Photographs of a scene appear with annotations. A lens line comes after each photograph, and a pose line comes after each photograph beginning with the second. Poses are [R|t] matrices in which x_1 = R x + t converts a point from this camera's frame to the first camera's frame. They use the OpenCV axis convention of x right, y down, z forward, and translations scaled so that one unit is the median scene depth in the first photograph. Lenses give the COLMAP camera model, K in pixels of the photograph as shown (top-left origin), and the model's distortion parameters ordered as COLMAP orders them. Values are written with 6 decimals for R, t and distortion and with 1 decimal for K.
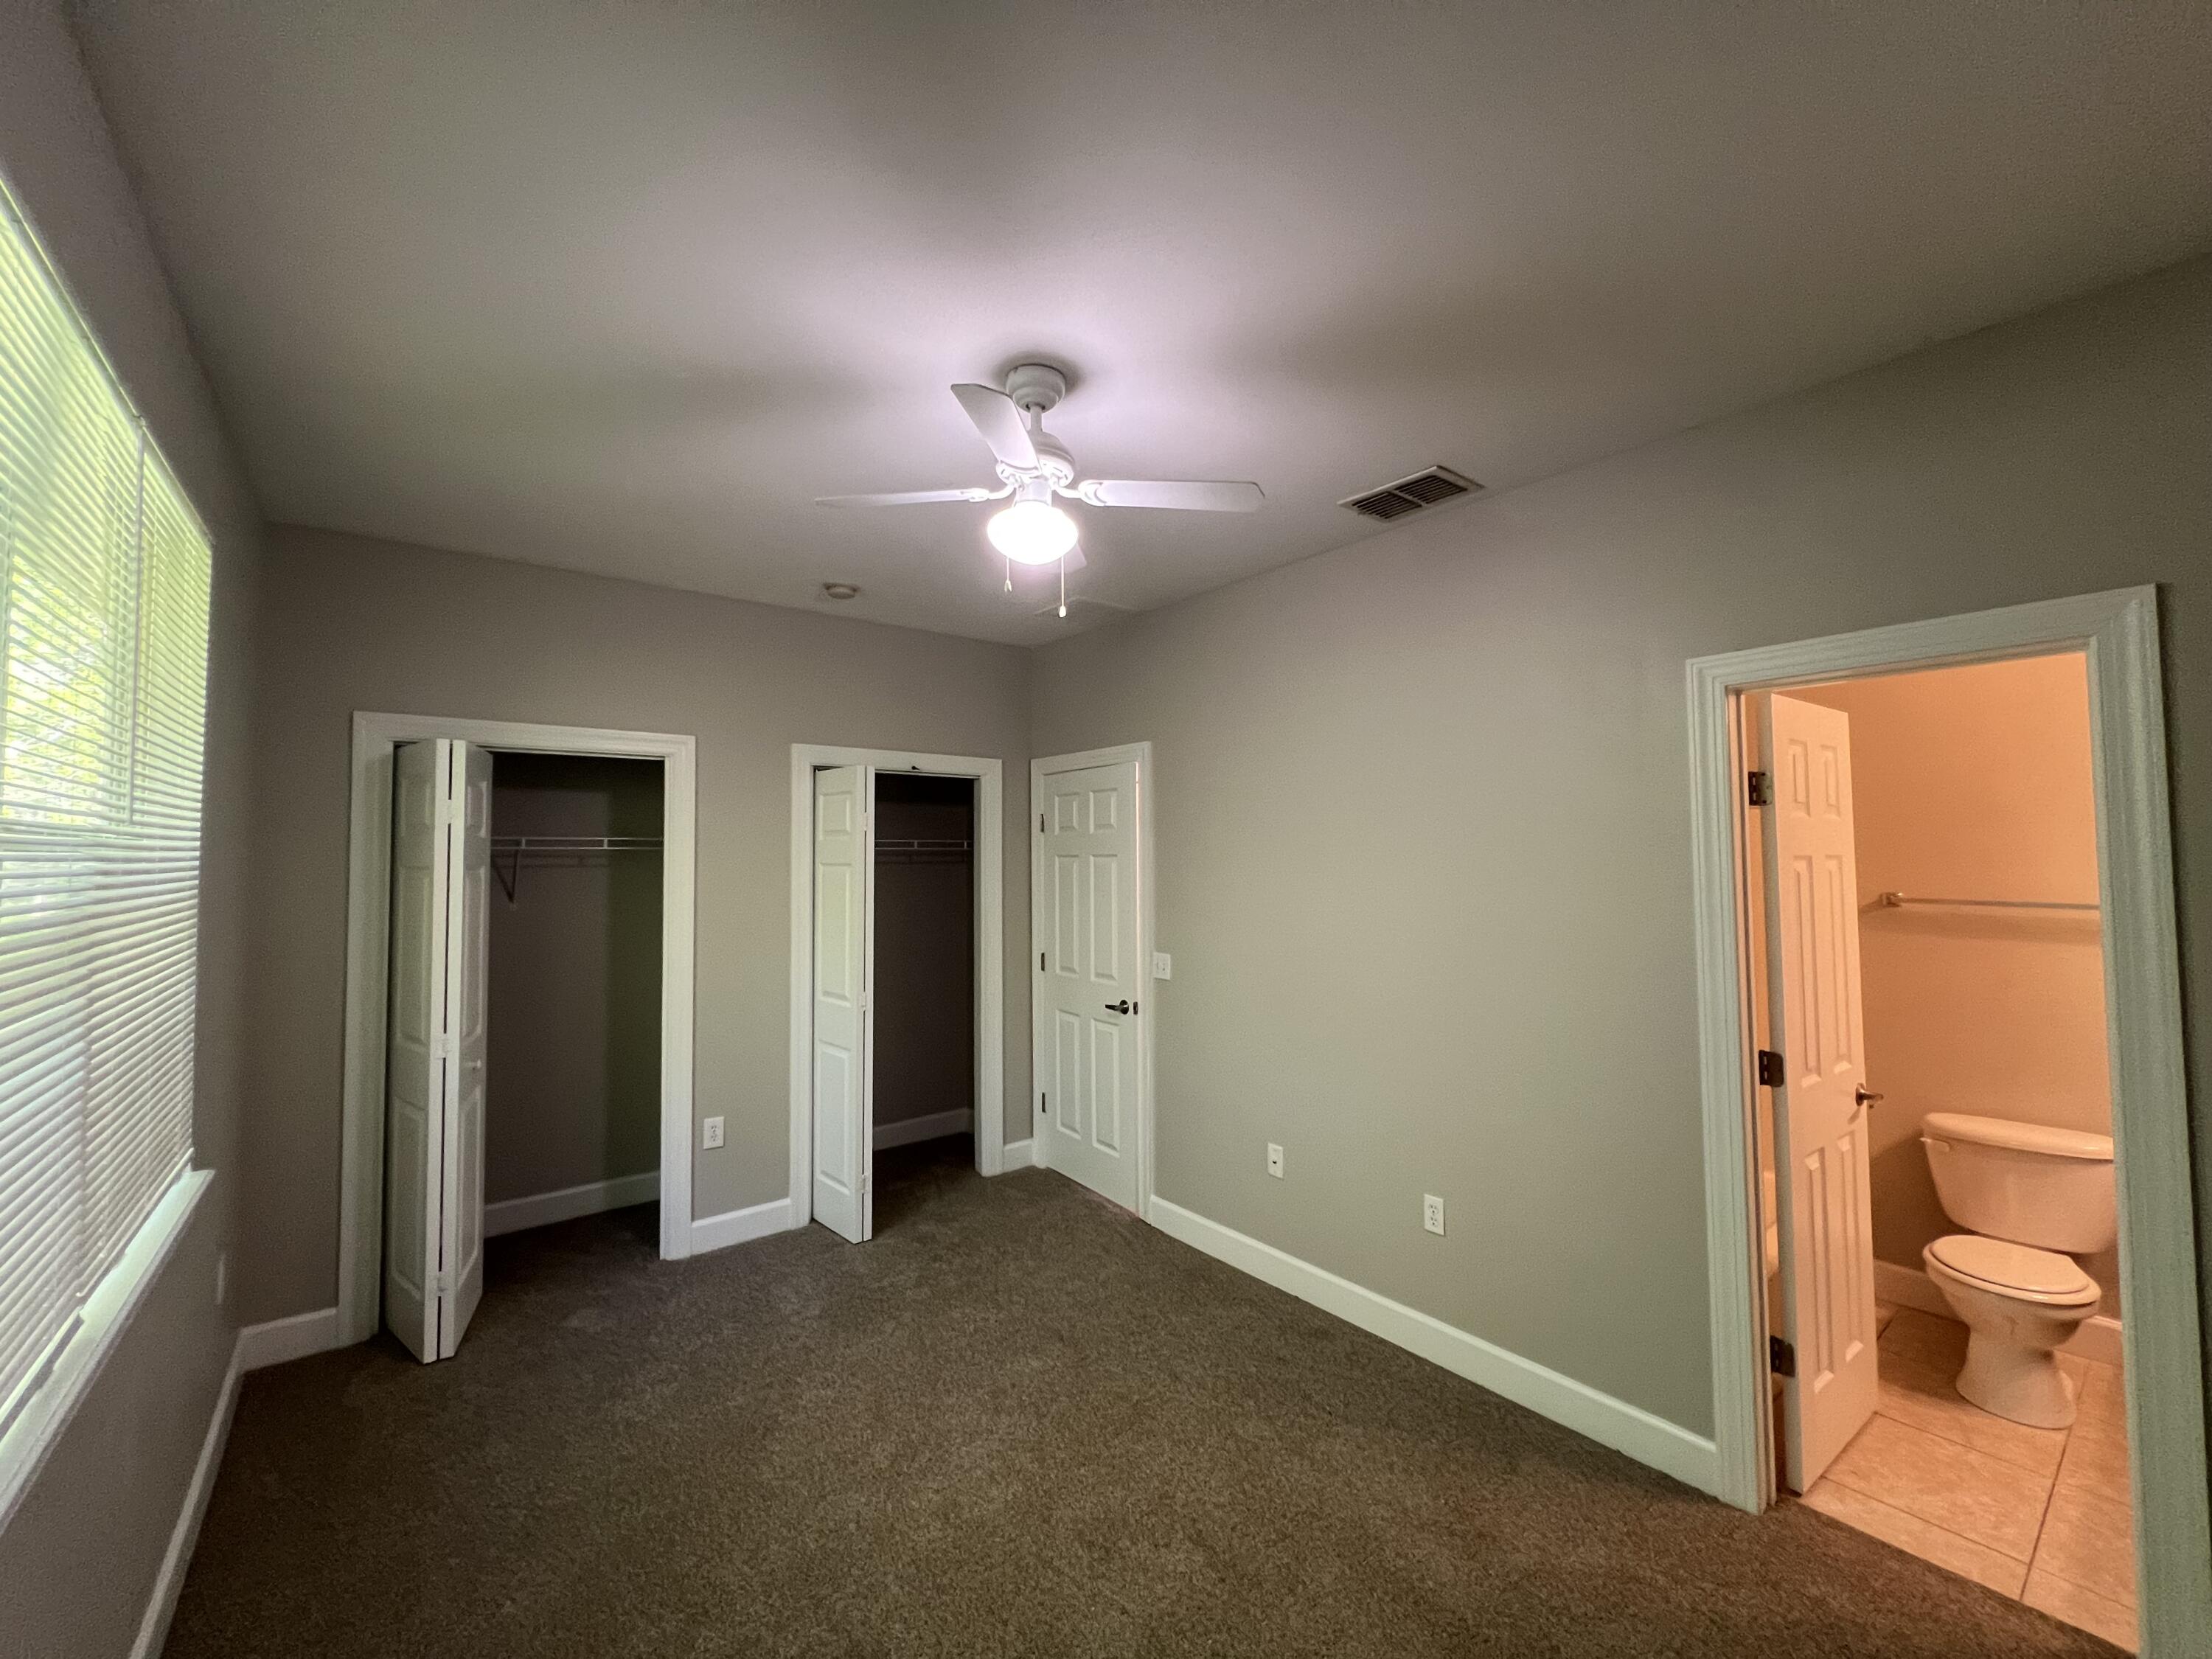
lens RADIAL K [[891.8, 0, 1102.6], [0, 891.8, 821.9], [0, 0, 1]] dist [0.002684, 0.000462]
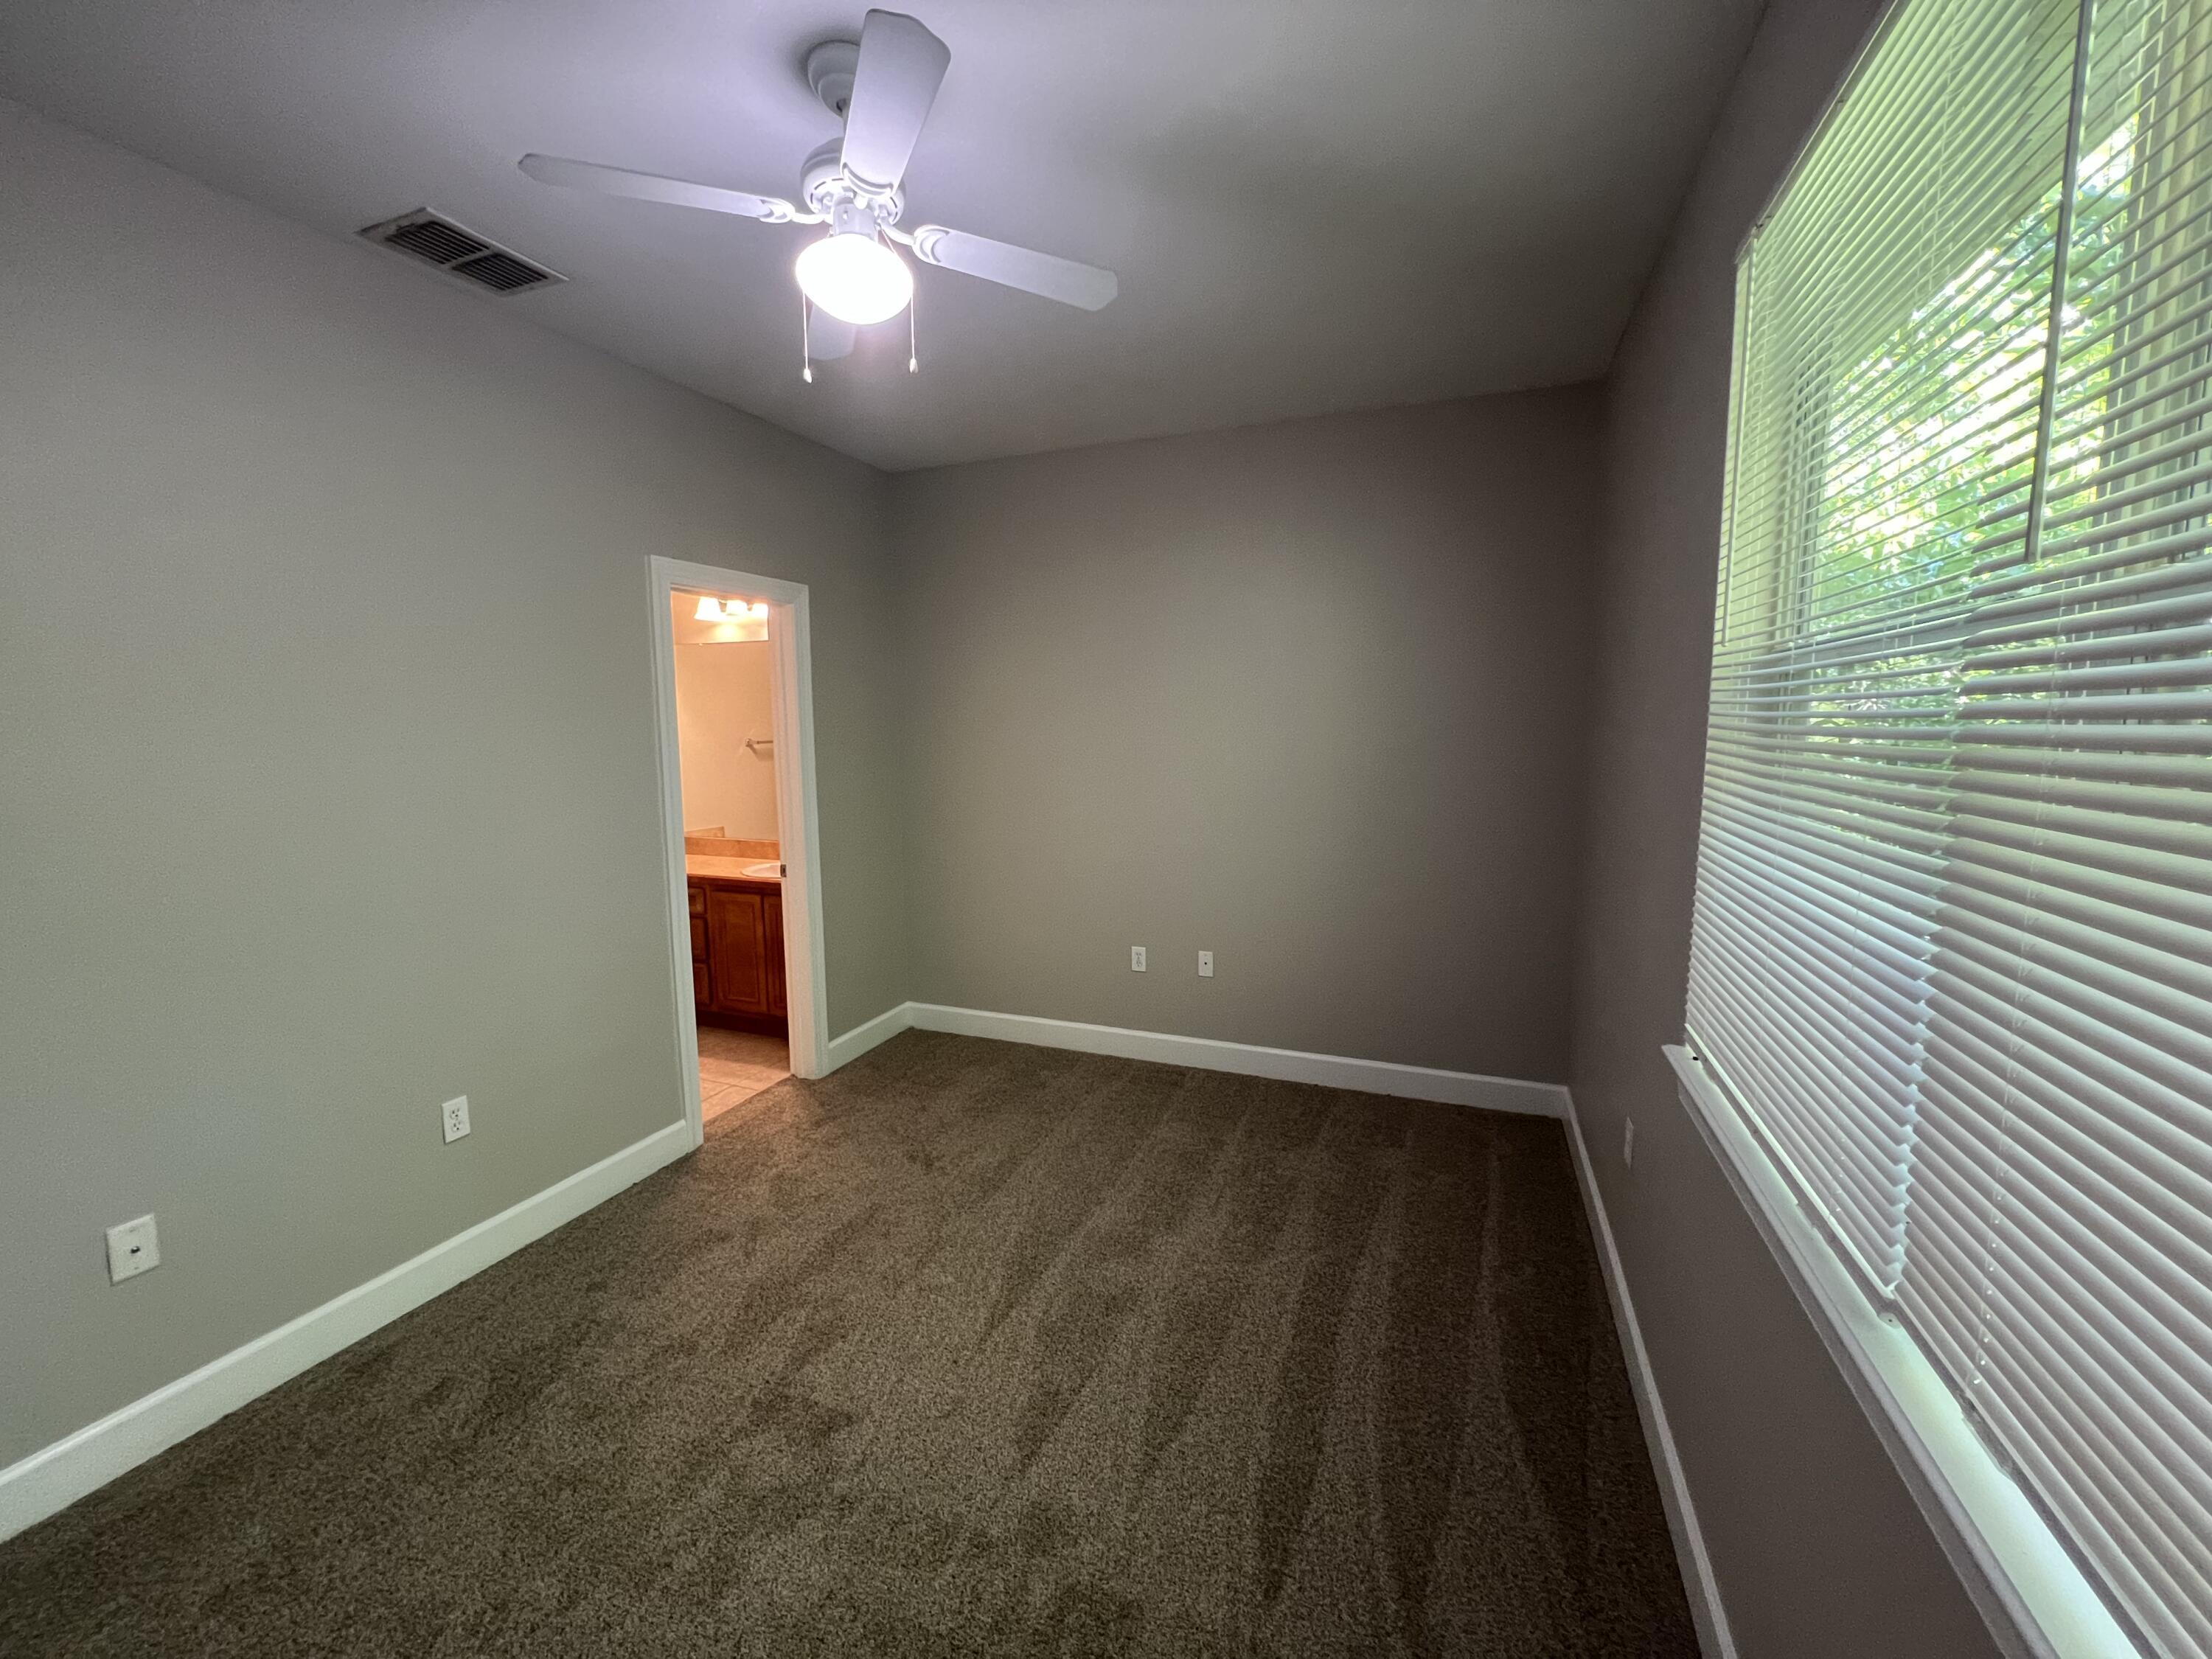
lens RADIAL K [[891.8, 0, 1102.6], [0, 891.8, 821.9], [0, 0, 1]] dist [0.002684, 0.000462]
pose [[-0.498106, -0.087821, 0.862657, -0.528794], [-0.024773, 0.995893, 0.087081, 0.046937], [-0.866762, 0.022005, -0.498236, 0.696793]]
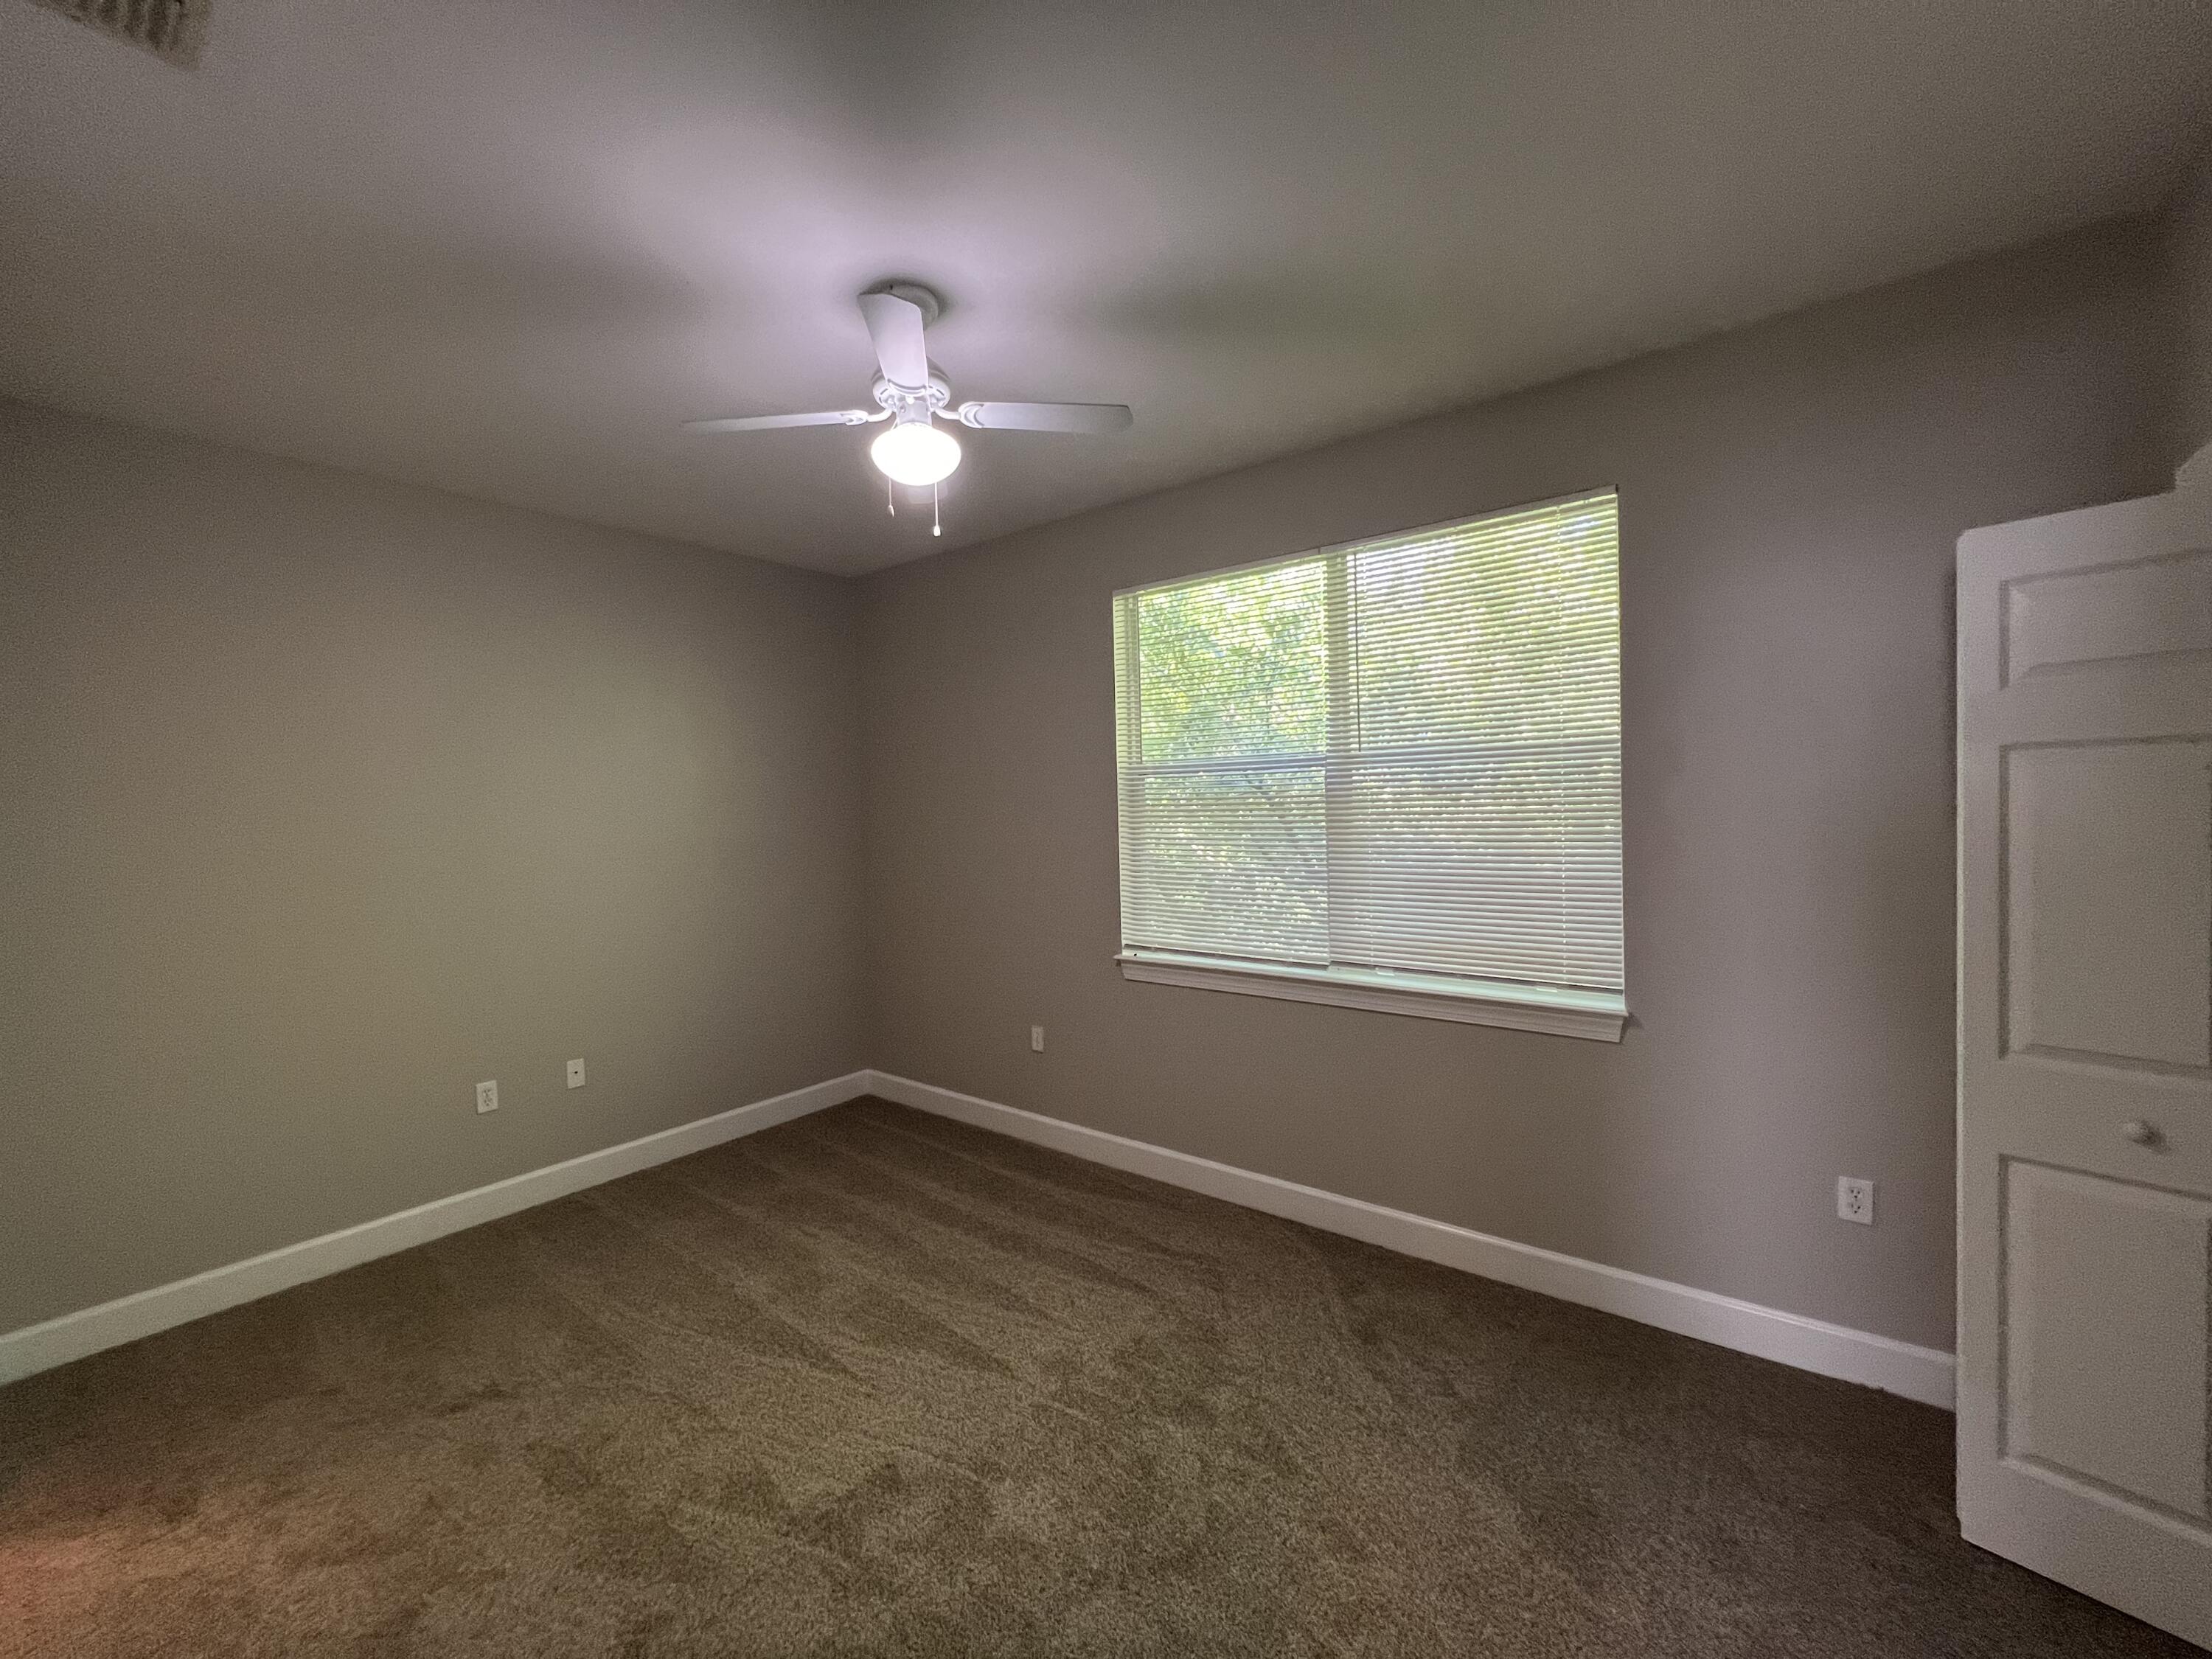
lens RADIAL K [[884.4, 0, 1097.0], [0, 884.4, 822.0], [0, 0, 1]] dist [-0.000099, 0.000303]
pose [[-0.972922, 0.037936, -0.228000, -0.022494], [0.042818, 0.998947, -0.016501, 0.070349], [0.227134, -0.025817, -0.973521, 1.157202]]
